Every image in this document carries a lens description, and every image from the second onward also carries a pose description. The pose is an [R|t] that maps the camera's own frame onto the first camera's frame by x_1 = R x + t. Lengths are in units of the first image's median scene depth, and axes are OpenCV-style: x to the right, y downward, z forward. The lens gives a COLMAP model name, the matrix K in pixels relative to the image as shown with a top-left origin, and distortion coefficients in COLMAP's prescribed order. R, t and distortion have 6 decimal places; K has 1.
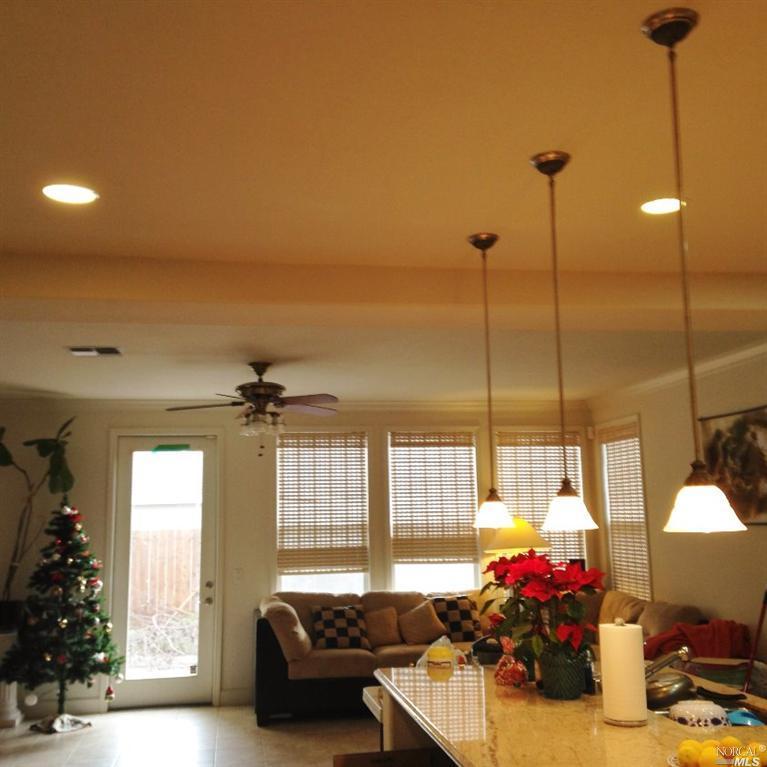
lens RADIAL K [[923.8, 0, 377.6], [0, 923.8, 381.3], [0, 0, 1]] dist [0.218525, -0.358731]
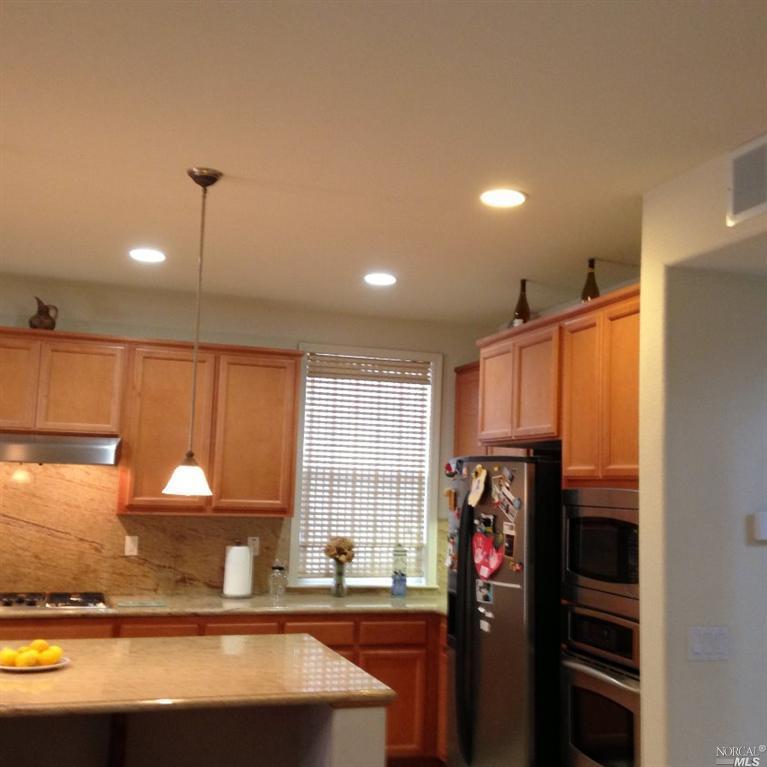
lens RADIAL K [[981.3, 0, 383.5], [0, 981.3, 383.5], [0, 0, 1]] dist [0.240021, -0.401484]
pose [[-0.131002, 0.120213, 0.984067, -0.450977], [-0.179495, 0.973340, -0.142798, 0.050330], [-0.974997, -0.195342, -0.105932, 0.284781]]
